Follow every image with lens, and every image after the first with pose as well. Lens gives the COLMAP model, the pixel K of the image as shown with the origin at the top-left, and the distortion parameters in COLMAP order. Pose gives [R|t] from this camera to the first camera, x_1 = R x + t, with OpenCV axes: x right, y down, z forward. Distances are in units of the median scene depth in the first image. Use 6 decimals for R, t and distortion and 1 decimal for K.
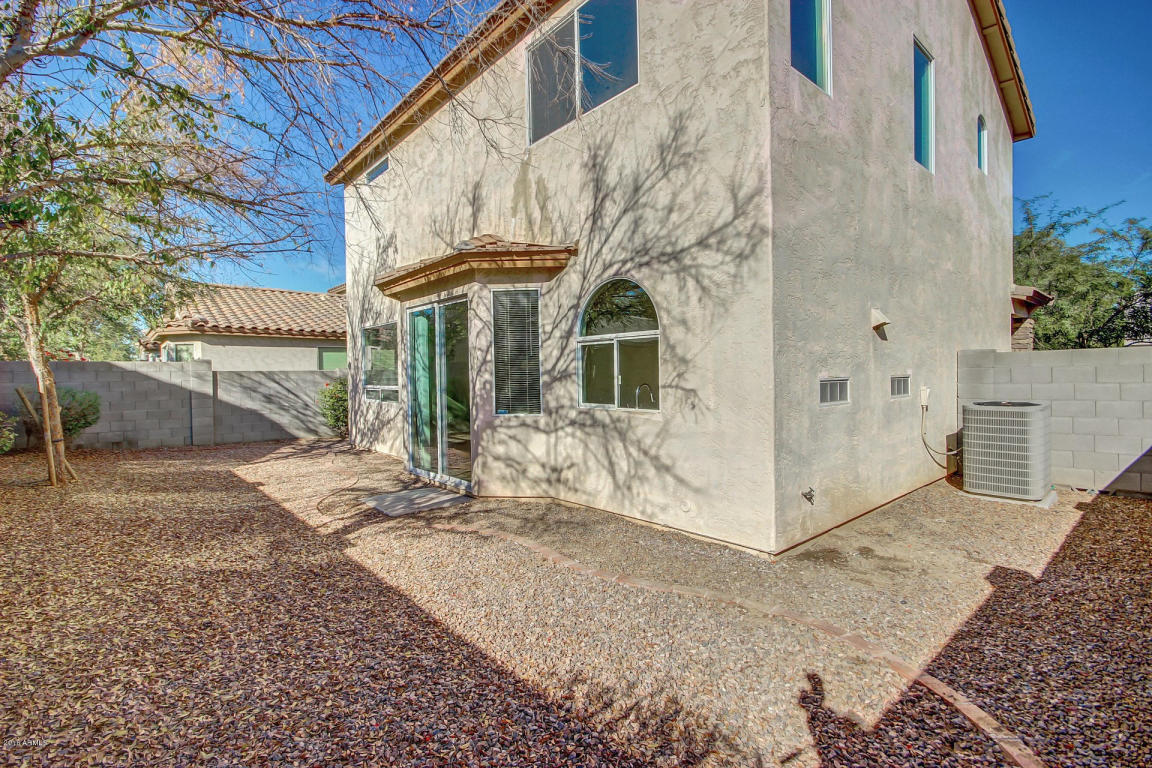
lens RADIAL K [[532.4, 0, 570.7], [0, 532.4, 386.2], [0, 0, 1]] dist [0.005201, -0.009261]
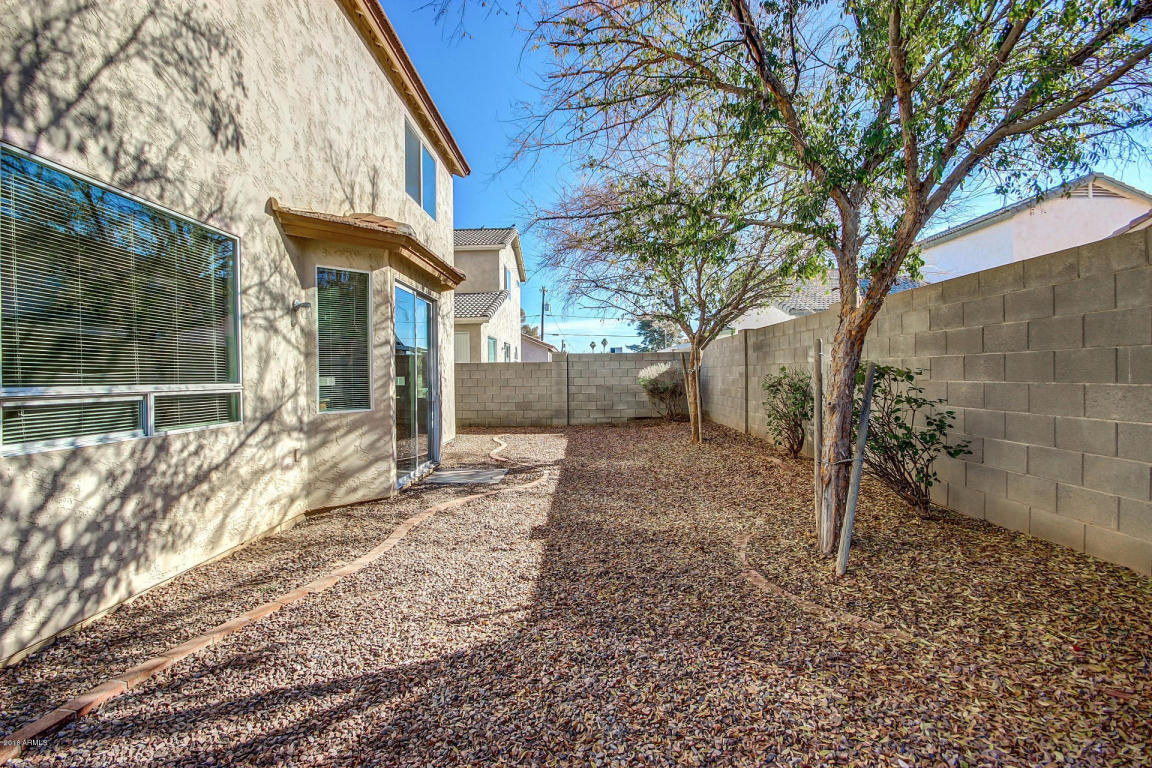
lens RADIAL K [[532.4, 0, 575.0], [0, 532.4, 382.0], [0, 0, 1]] dist [0.005201, -0.009261]
pose [[-0.752781, 0.012237, 0.658157, -1.085269], [0.033366, 0.999251, 0.019584, -0.001047], [-0.657424, 0.036702, -0.752626, 1.511282]]
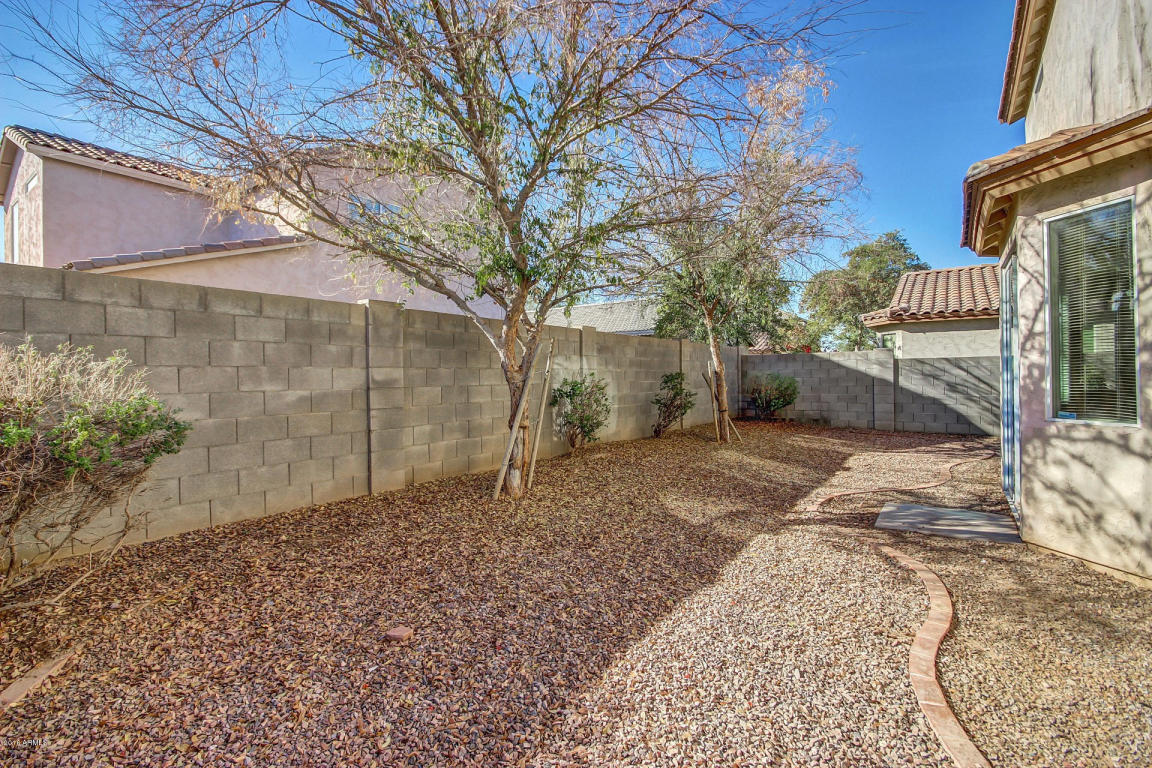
lens RADIAL K [[532.4, 0, 569.3], [0, 532.4, 377.3], [0, 0, 1]] dist [0.005201, -0.009261]
pose [[0.234553, 0.011418, -0.972036, 0.336960], [-0.007269, 0.999924, 0.009991, 0.003657], [0.972076, 0.004722, 0.234618, 0.300744]]
